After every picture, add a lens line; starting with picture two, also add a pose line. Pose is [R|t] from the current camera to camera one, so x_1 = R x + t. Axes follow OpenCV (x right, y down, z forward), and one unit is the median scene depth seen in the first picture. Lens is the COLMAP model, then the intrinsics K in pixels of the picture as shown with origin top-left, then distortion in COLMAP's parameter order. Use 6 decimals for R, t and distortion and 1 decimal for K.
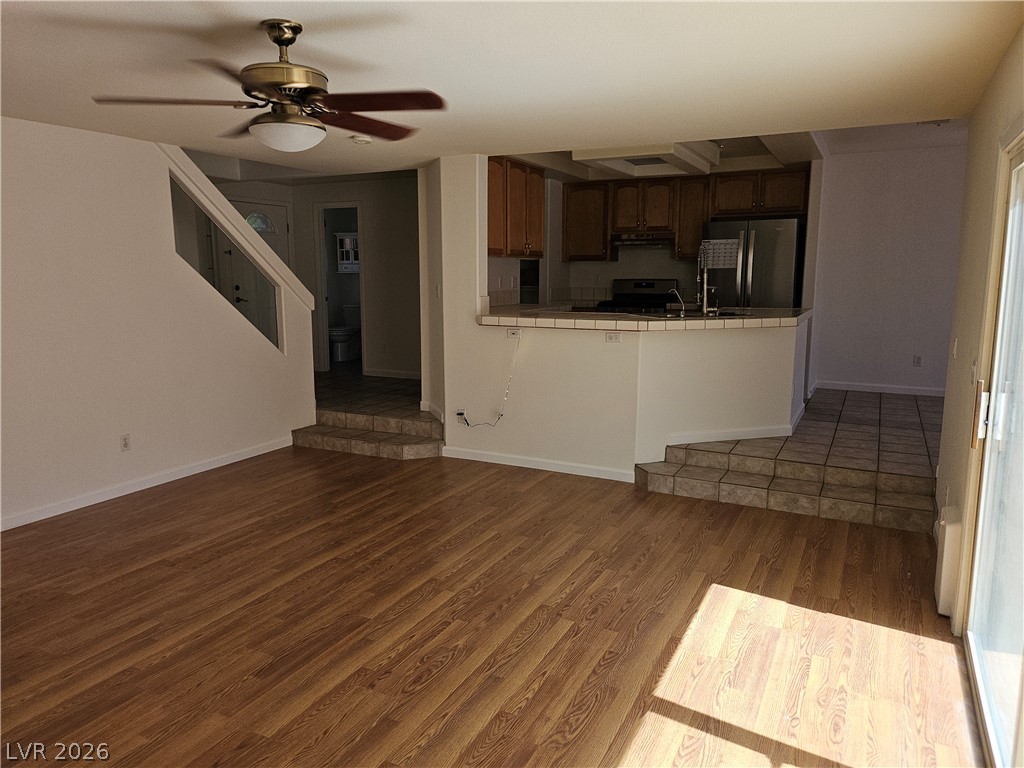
lens RADIAL K [[716.0, 0, 507.2], [0, 716.0, 382.7], [0, 0, 1]] dist [0.028333, -0.000567]
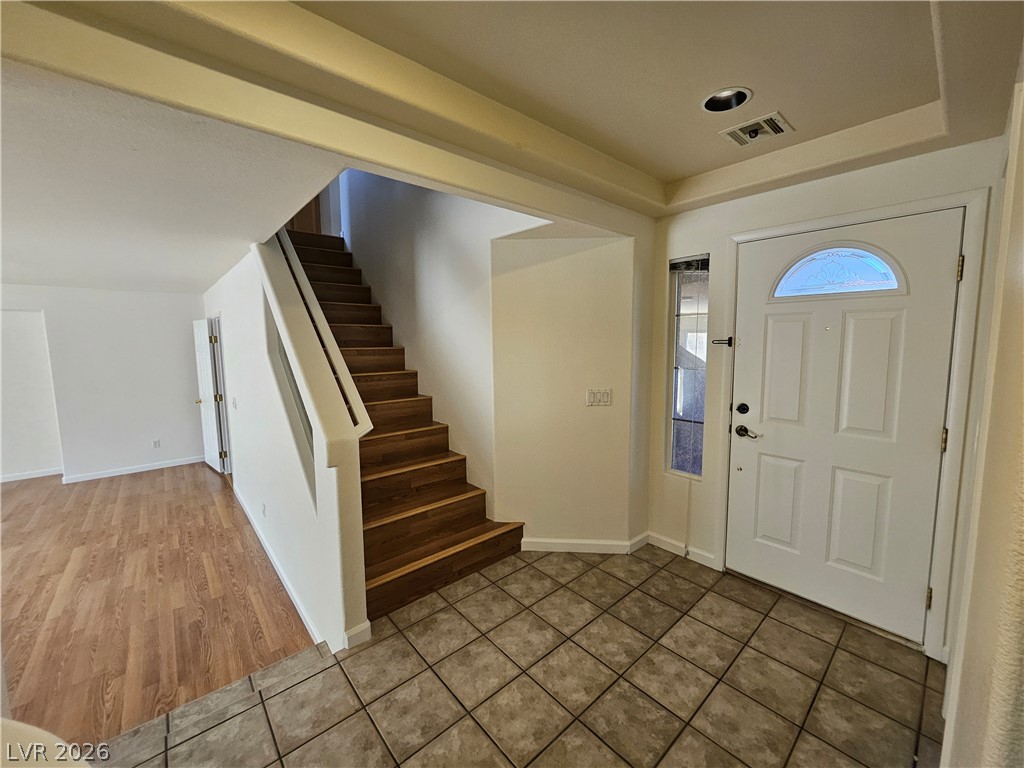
lens RADIAL K [[405.3, 0, 514.6], [0, 405.3, 379.7], [0, 0, 1]] dist [-0.001578, 0.000474]
pose [[-0.364588, 0.094133, -0.926399, -0.073065], [-0.138181, 0.978393, 0.153798, -0.281835], [0.920859, 0.184084, -0.343703, 1.525613]]
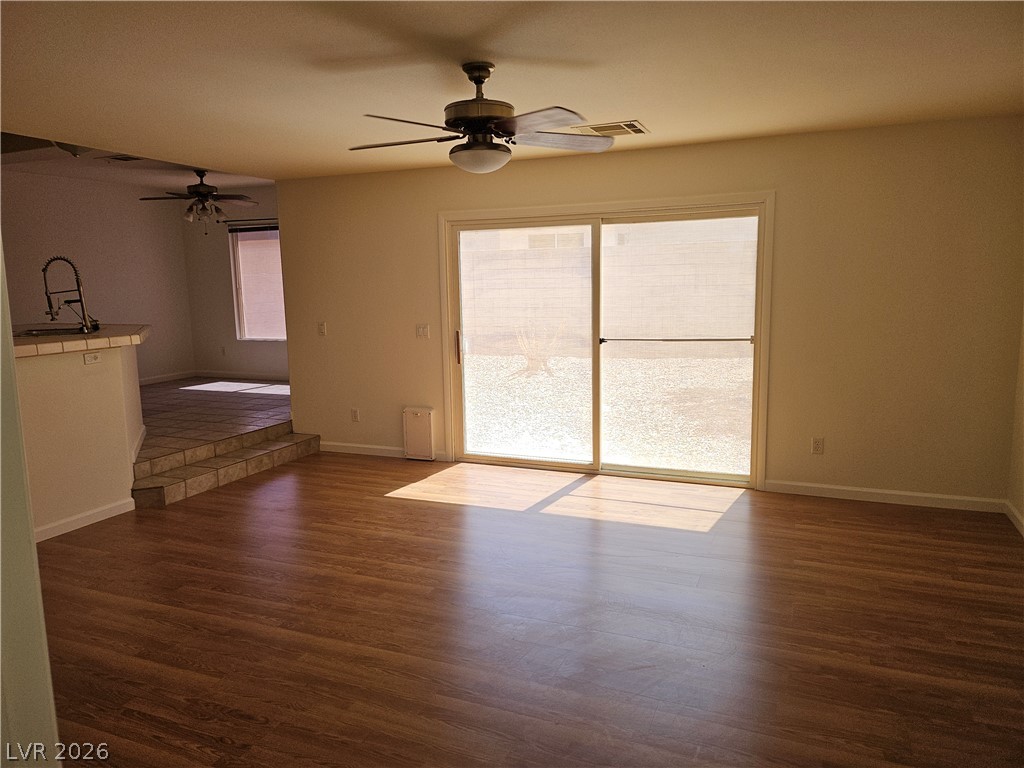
lens RADIAL K [[716.0, 0, 508.9], [0, 716.0, 382.9], [0, 0, 1]] dist [0.028333, -0.000567]
pose [[-0.079345, -0.145966, 0.986103, -0.791722], [0.171682, 0.972439, 0.157757, -0.087687], [-0.981952, 0.181813, -0.052098, 0.558682]]
